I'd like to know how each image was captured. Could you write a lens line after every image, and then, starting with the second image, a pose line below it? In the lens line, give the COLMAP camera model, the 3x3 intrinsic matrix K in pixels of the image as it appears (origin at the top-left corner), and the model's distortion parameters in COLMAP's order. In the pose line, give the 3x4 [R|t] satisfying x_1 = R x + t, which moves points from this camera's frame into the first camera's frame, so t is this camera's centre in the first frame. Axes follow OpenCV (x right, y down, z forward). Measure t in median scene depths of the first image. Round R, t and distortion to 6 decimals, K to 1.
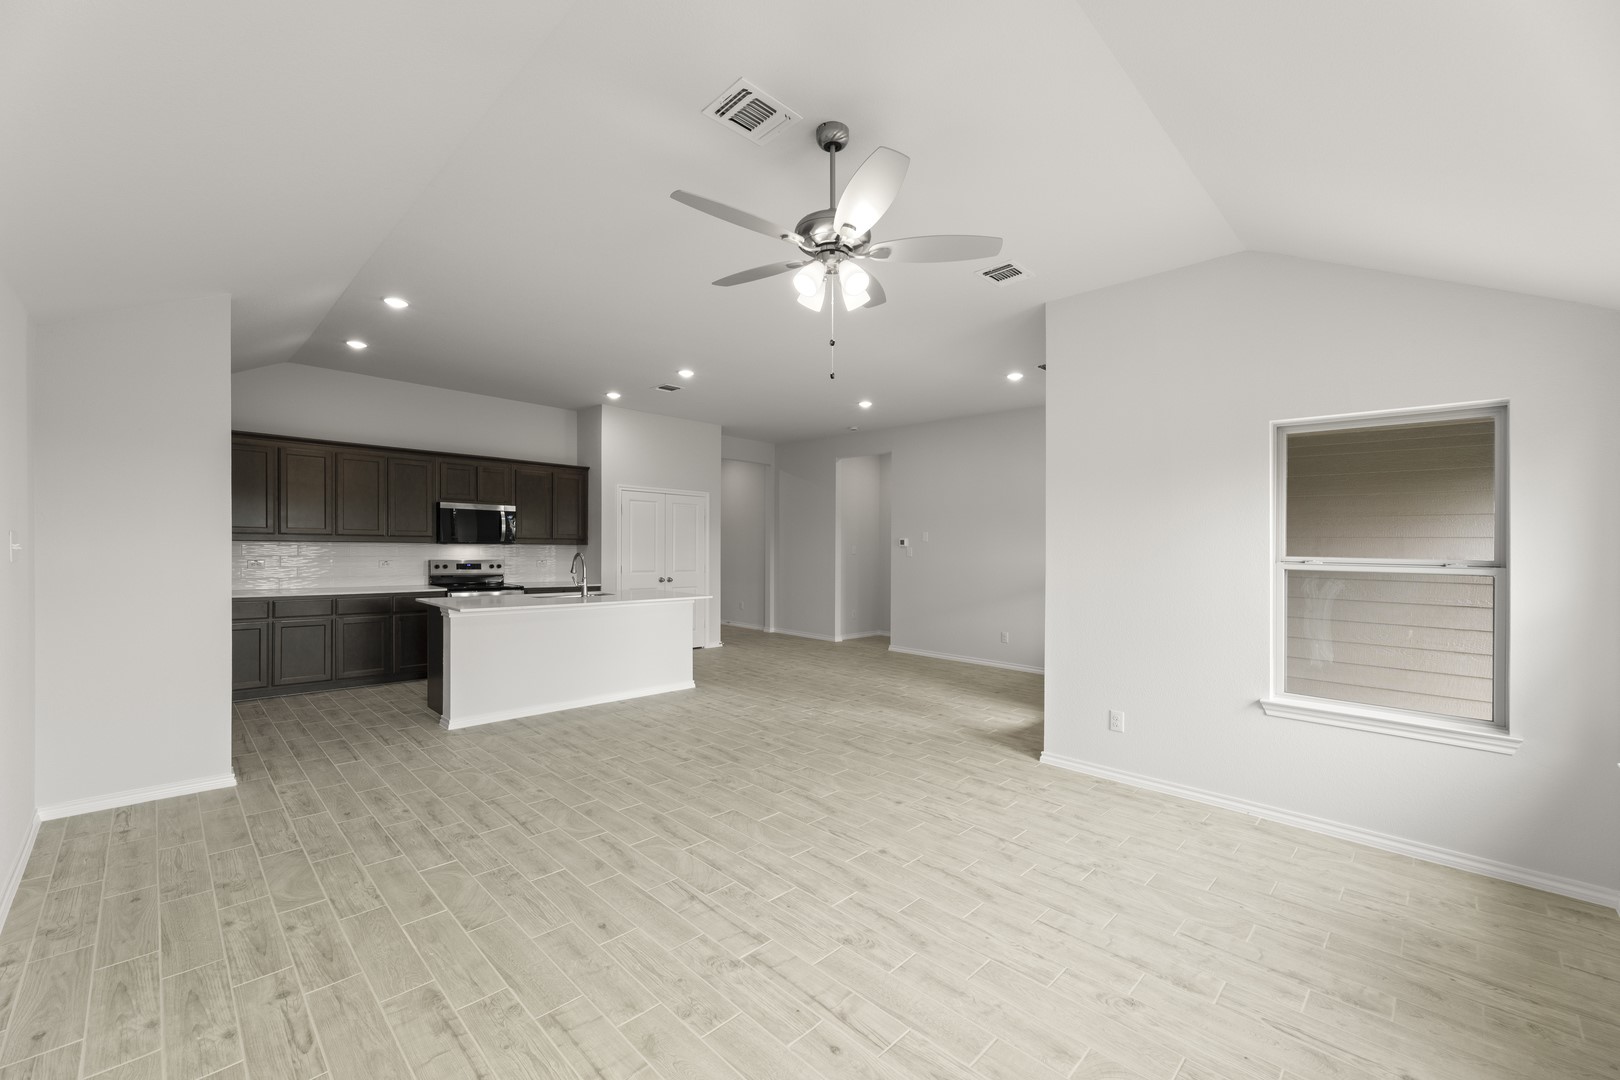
lens RADIAL K [[642.2, 0, 814.0], [0, 642.2, 549.1], [0, 0, 1]] dist [0.000356, 0.000177]
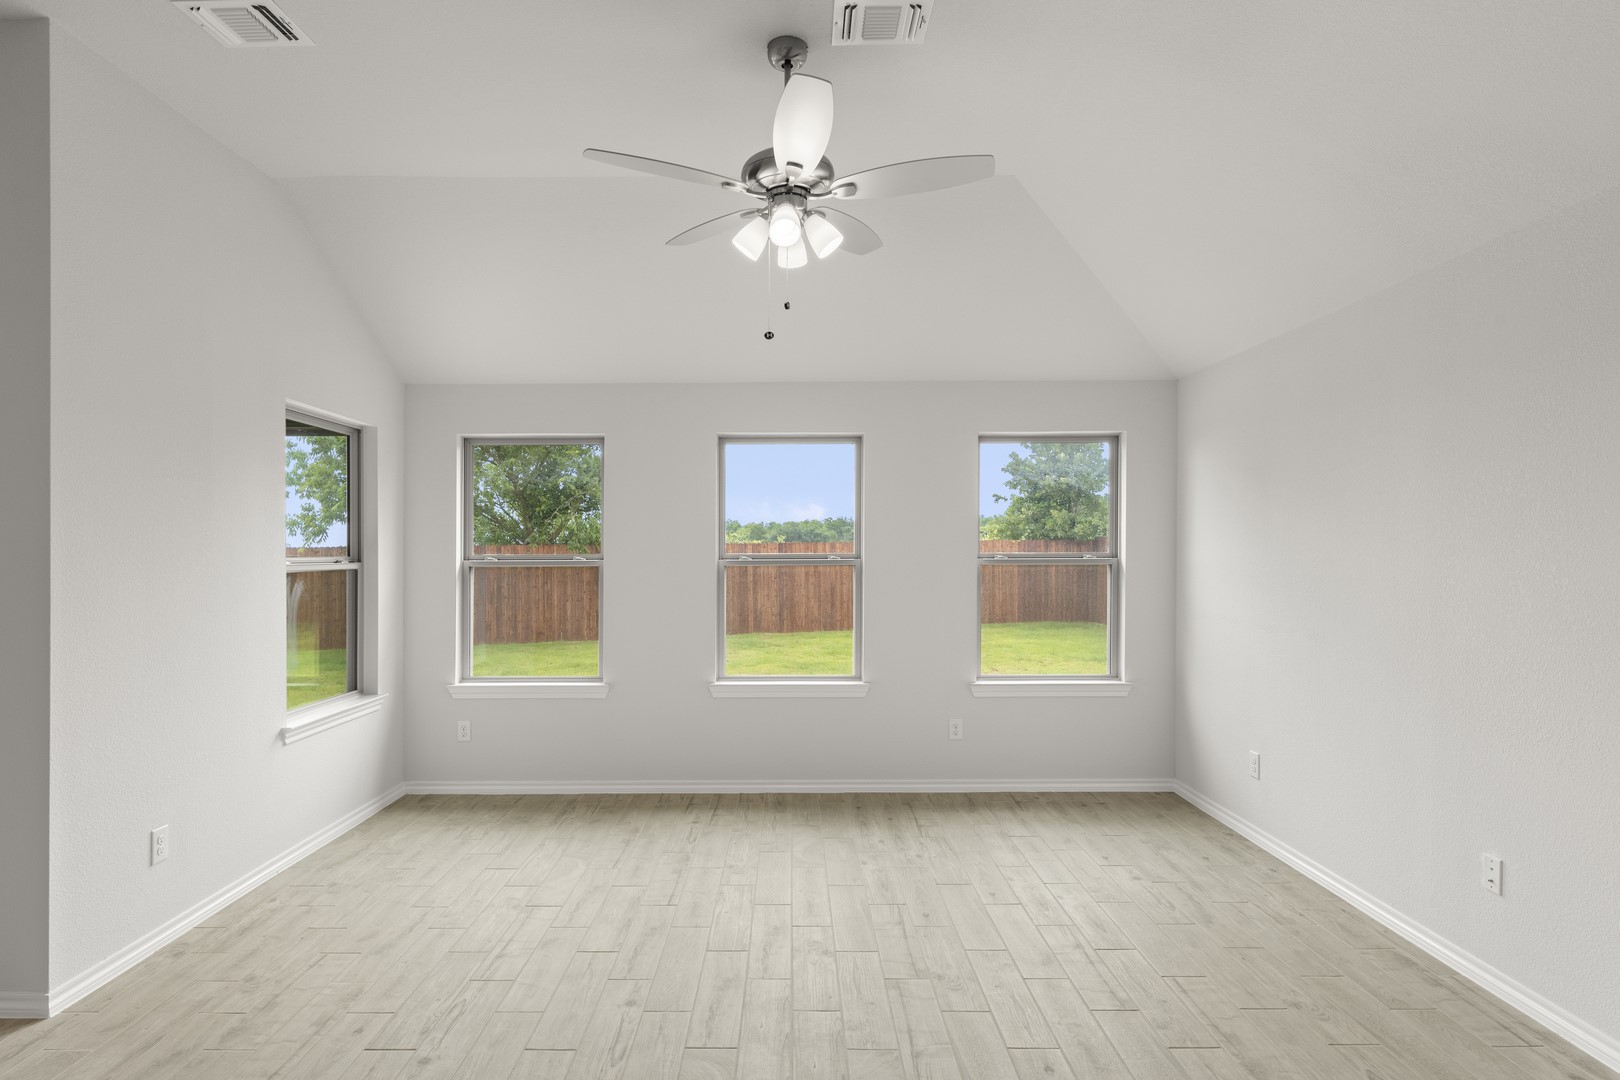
lens RADIAL K [[867.0, 0, 787.2], [0, 867.0, 537.9], [0, 0, 1]] dist [0.000172, -0.000407]
pose [[-0.695856, -0.002767, 0.718176, -0.469428], [-0.003387, 0.999994, 0.000571, -0.015109], [-0.718173, -0.002035, -0.695861, 1.074528]]
